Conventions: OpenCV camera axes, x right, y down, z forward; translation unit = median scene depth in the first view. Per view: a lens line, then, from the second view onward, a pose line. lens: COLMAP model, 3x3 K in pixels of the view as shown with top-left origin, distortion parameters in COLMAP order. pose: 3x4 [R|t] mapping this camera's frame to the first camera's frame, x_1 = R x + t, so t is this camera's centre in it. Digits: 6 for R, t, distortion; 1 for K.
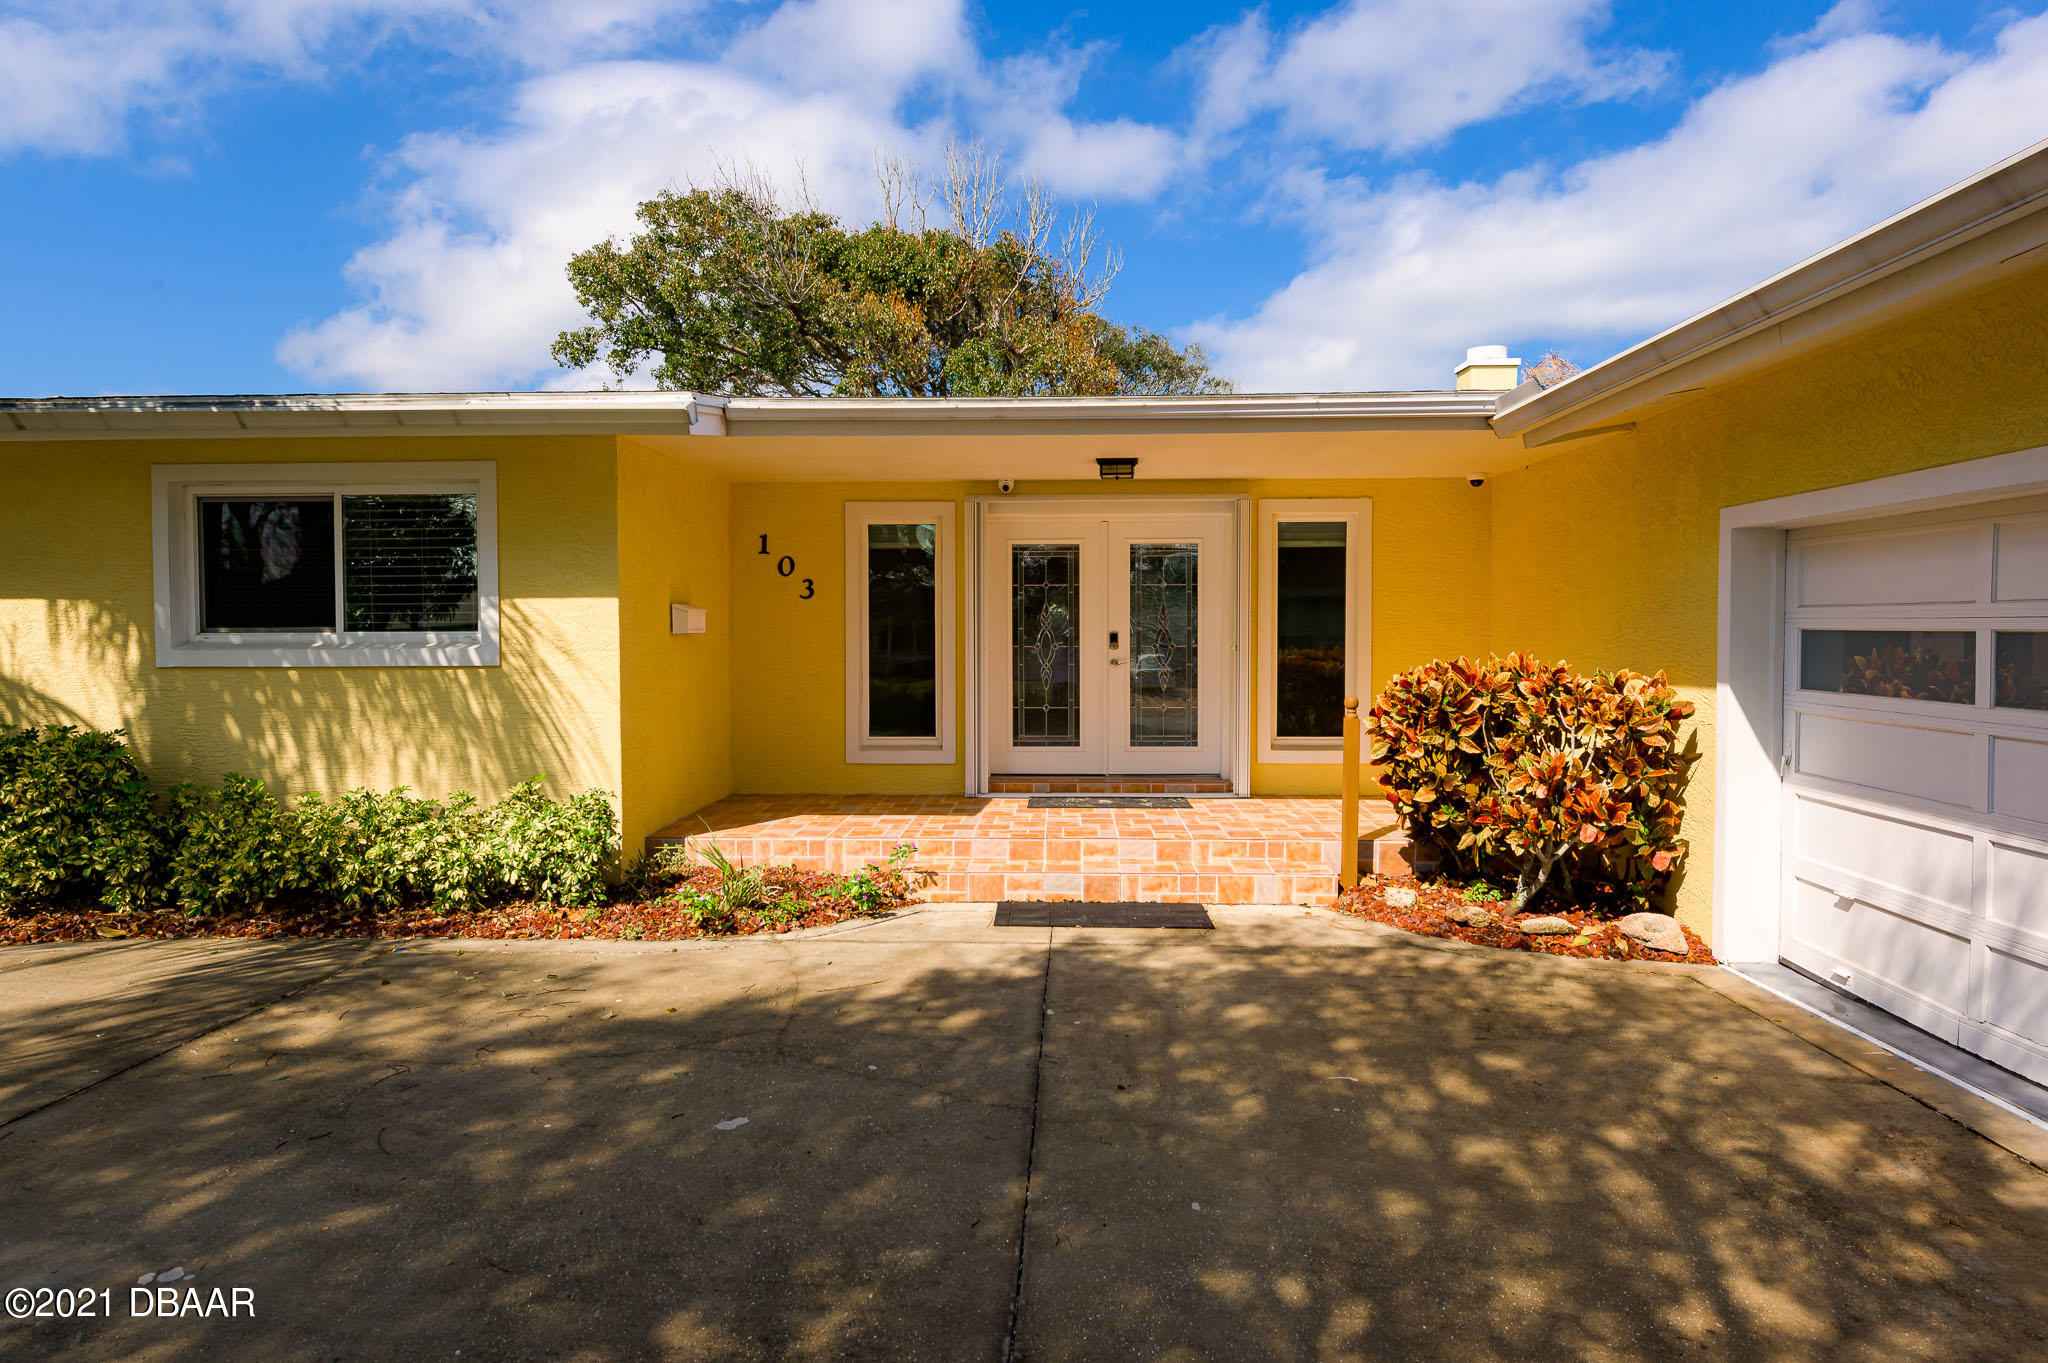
lens RADIAL K [[1180.8, 0, 1021.2], [0, 1180.8, 673.7], [0, 0, 1]] dist [-0.001541, -0.000335]
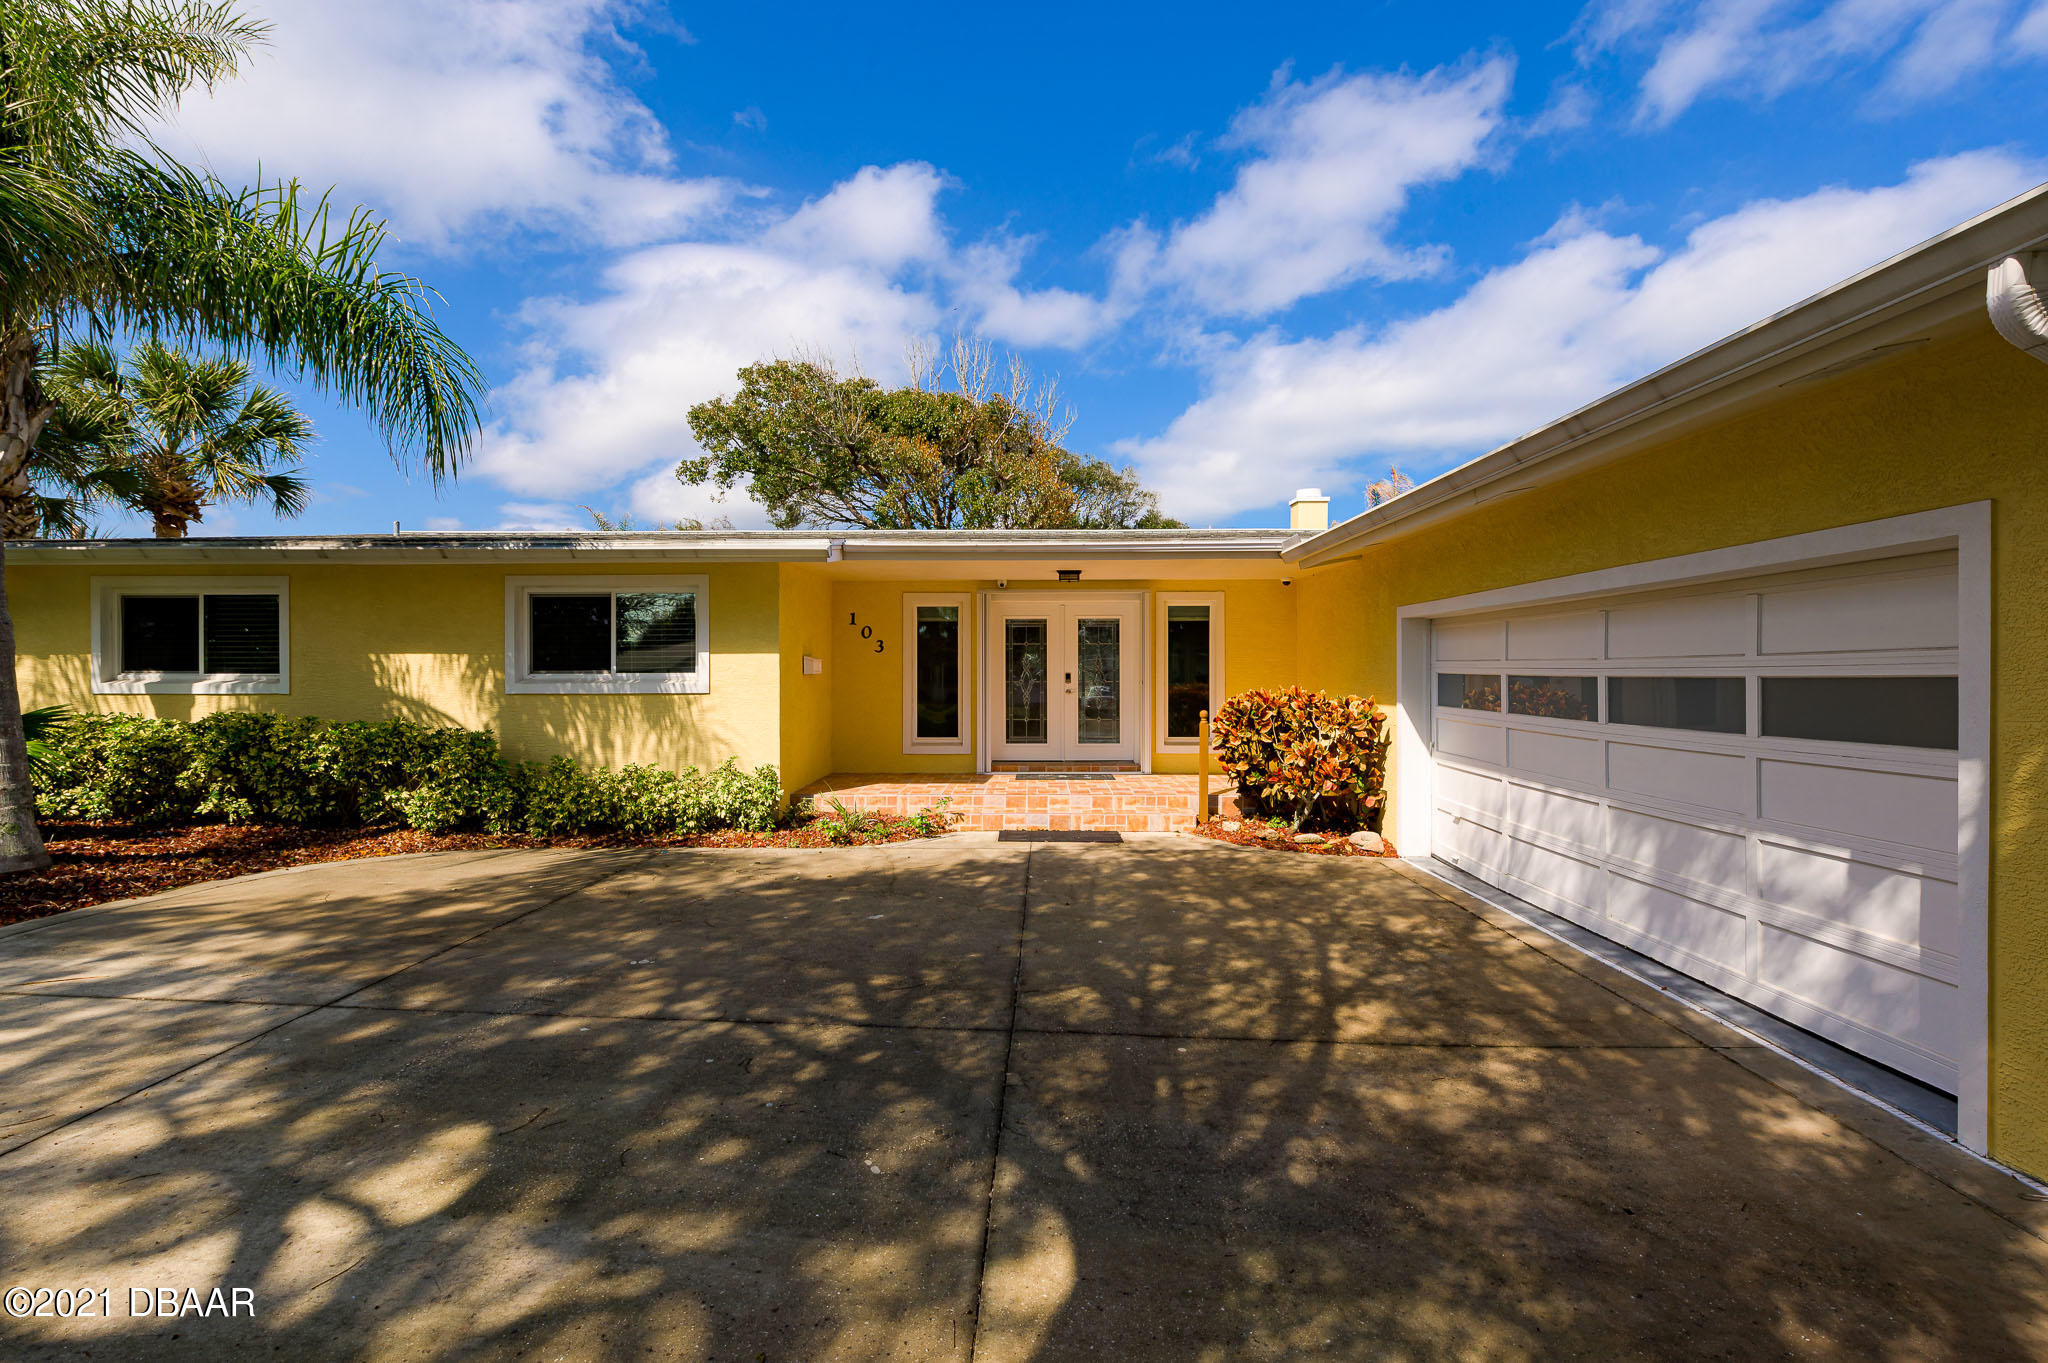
lens RADIAL K [[905.3, 0, 1022.7], [0, 905.3, 675.9], [0, 0, 1]] dist [0.000921, -0.000454]
pose [[0.999760, 0.000913, 0.021908, -0.015209], [-0.000301, 0.999610, -0.027920, 0.005050], [-0.021925, 0.027907, 0.999370, -0.325214]]
